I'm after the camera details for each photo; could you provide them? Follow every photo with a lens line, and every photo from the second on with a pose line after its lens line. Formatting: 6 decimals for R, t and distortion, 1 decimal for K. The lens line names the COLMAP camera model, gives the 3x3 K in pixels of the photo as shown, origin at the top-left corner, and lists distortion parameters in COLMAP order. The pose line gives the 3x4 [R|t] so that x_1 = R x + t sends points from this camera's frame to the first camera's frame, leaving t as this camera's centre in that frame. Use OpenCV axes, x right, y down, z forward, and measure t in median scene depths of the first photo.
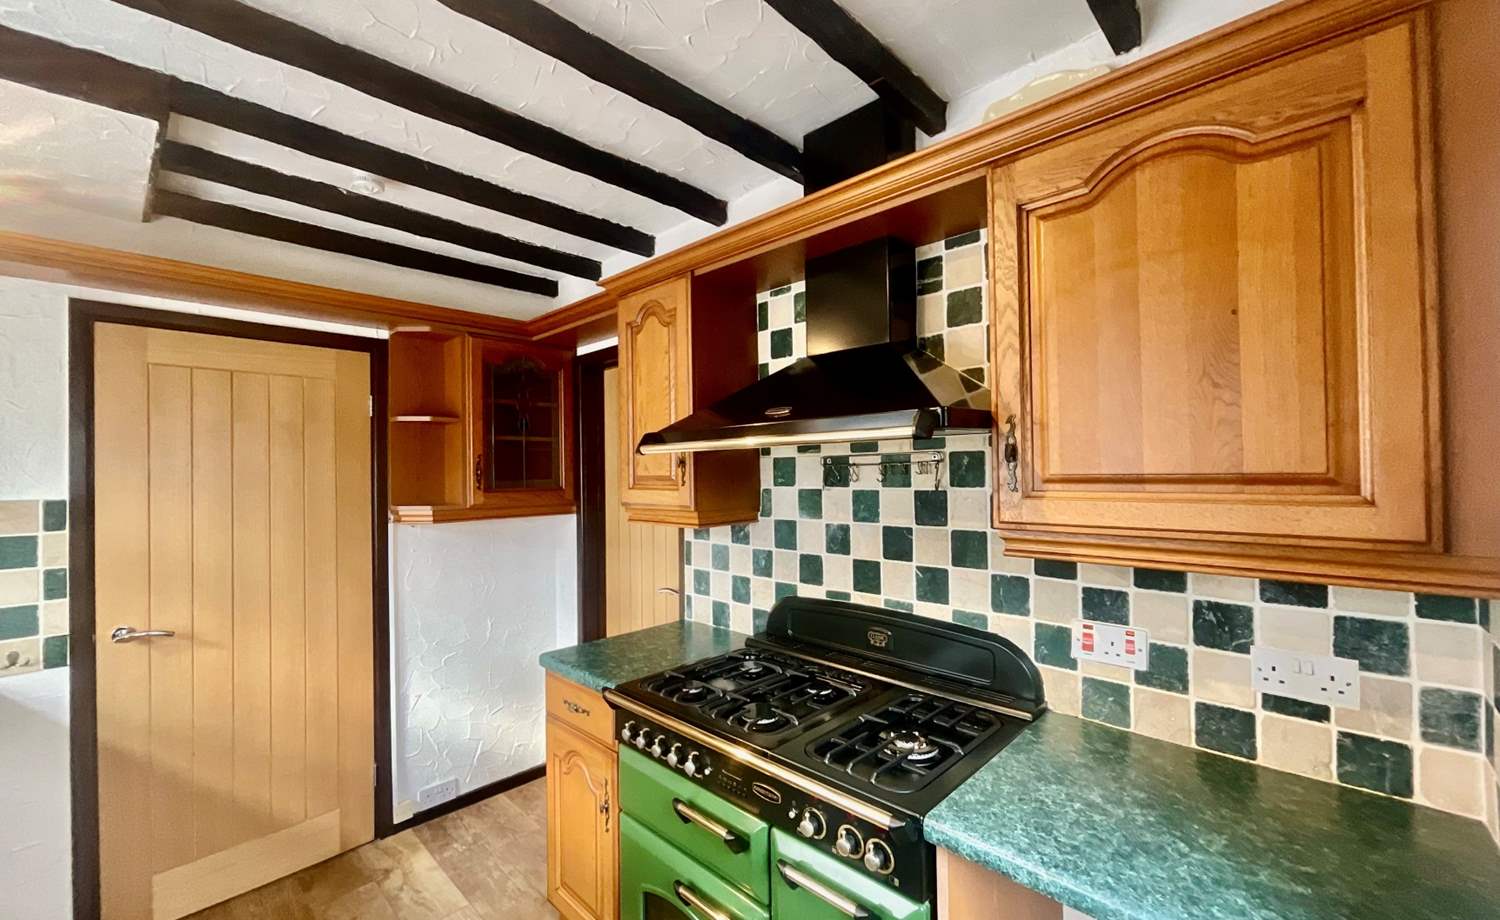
lens RADIAL K [[606.7, 0, 750.0], [0, 606.7, 460.0], [0, 0, 1]] dist [0.001799, 0.000383]
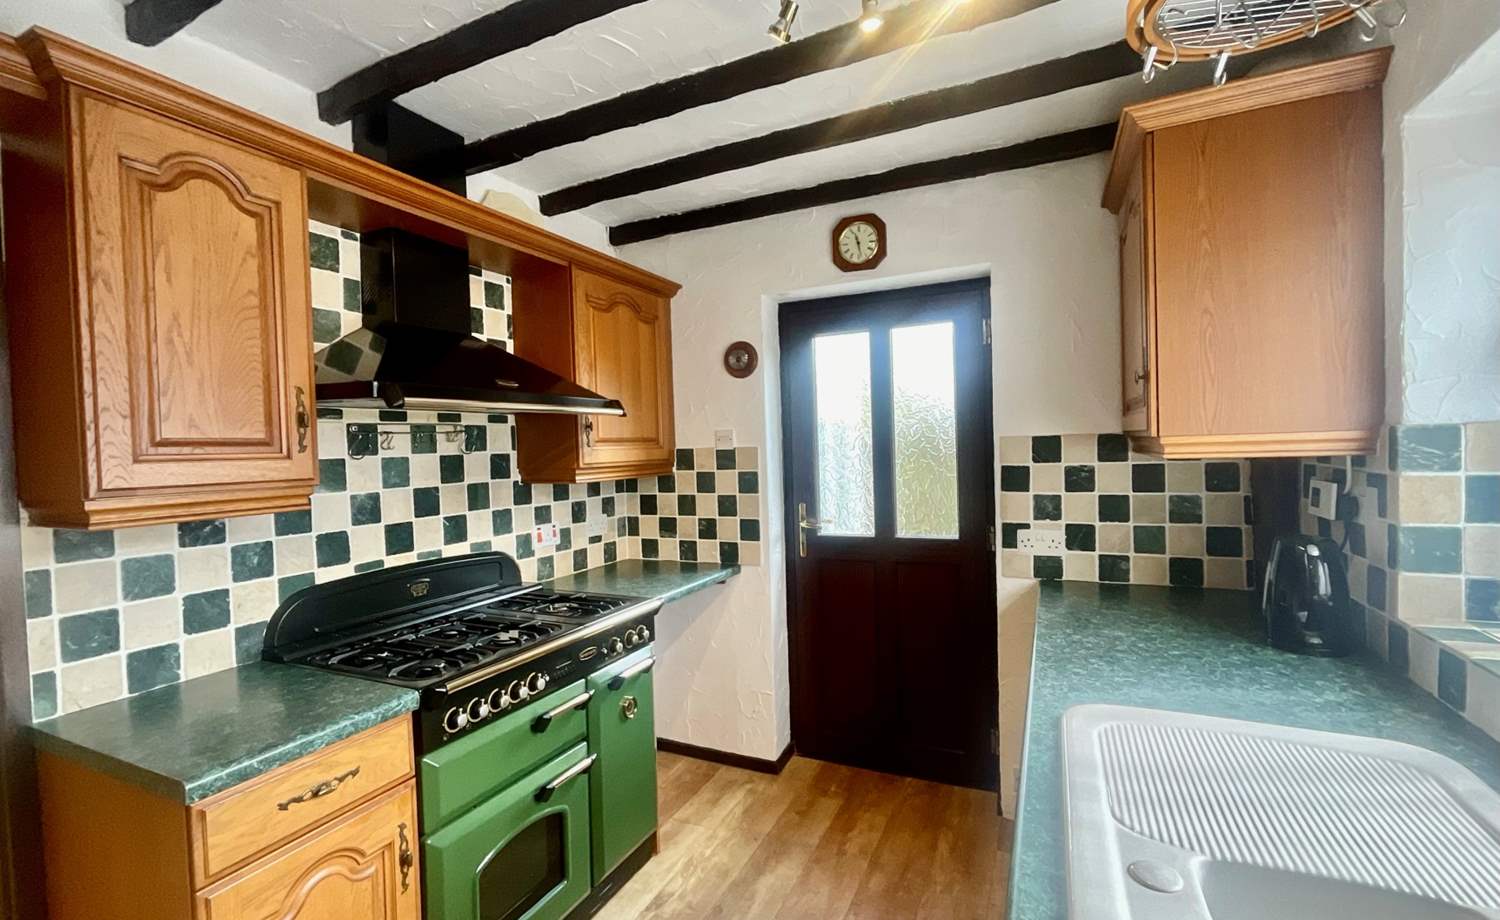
lens RADIAL K [[606.7, 0, 750.0], [0, 606.7, 460.0], [0, 0, 1]] dist [0.001799, 0.000383]
pose [[-0.291058, -0.001191, 0.956705, -1.034135], [0.020745, 0.999756, 0.007555, 0.061097], [-0.956480, 0.022046, -0.290963, 0.738744]]
